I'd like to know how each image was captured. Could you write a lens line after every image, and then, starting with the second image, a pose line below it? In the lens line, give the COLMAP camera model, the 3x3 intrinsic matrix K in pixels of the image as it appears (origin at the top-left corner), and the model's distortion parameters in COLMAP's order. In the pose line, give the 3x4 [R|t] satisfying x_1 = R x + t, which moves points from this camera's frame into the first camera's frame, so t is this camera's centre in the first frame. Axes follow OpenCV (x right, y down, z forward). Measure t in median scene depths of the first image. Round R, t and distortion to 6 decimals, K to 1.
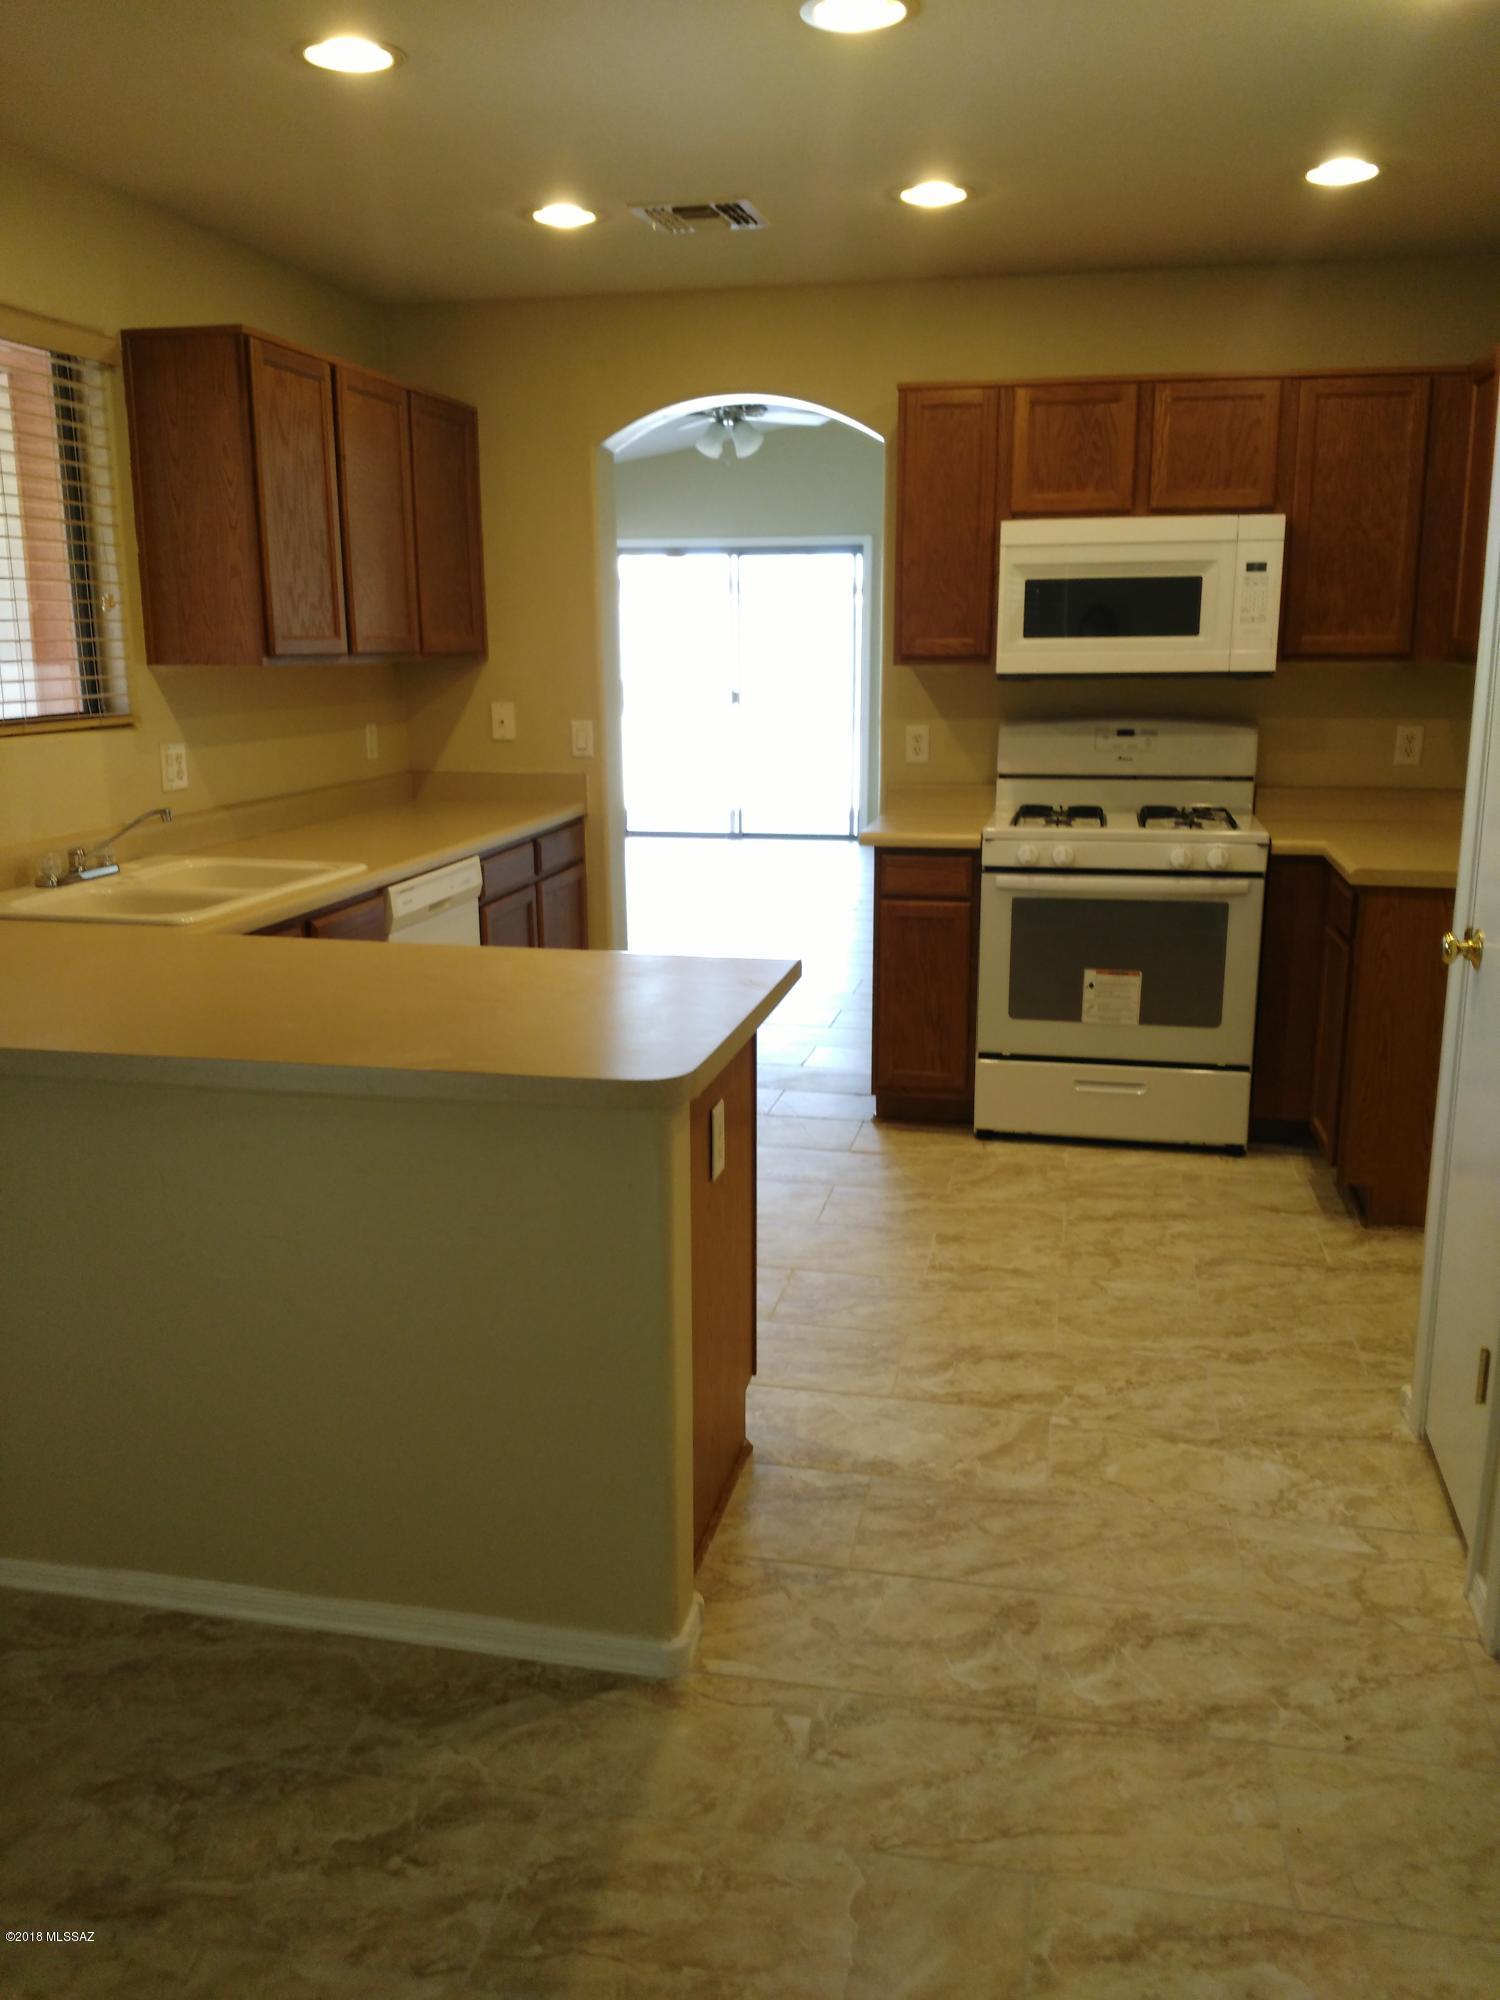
lens RADIAL K [[1658.7, 0, 747.4], [0, 1658.7, 1019.0], [0, 0, 1]] dist [0.181137, -0.429567]
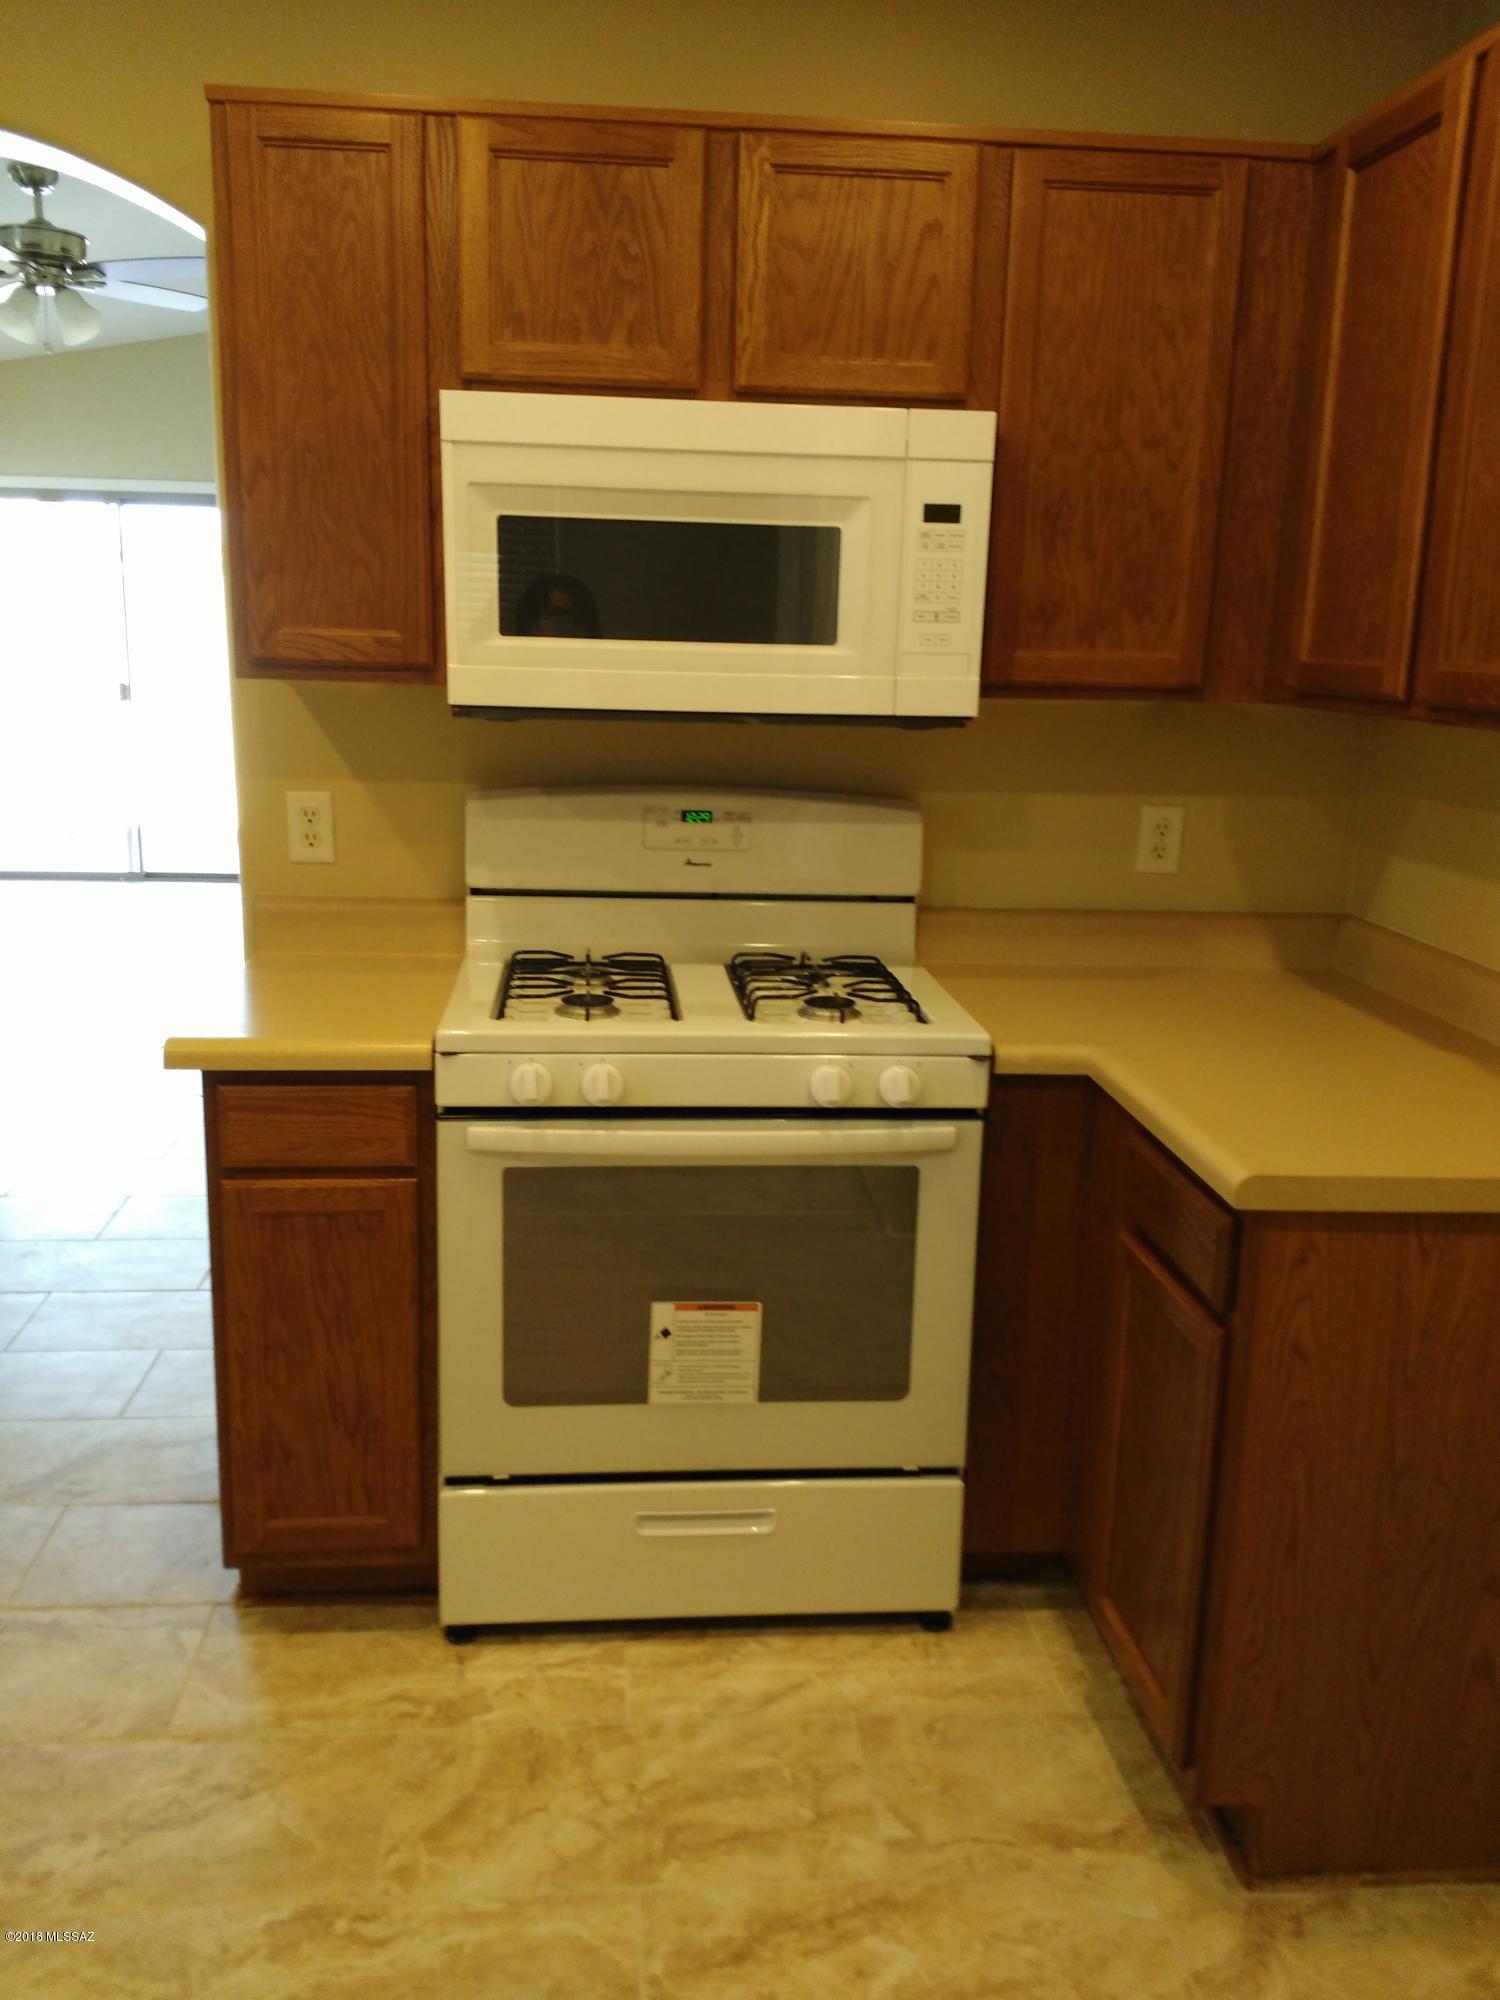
lens RADIAL K [[1658.7, 0, 747.4], [0, 1658.7, 1019.0], [0, 0, 1]] dist [0.181137, -0.429567]
pose [[0.956725, -0.038259, 0.288468, 0.089258], [0.036533, 0.999268, 0.011370, -0.119413], [-0.288692, -0.000339, 0.957422, 0.516430]]
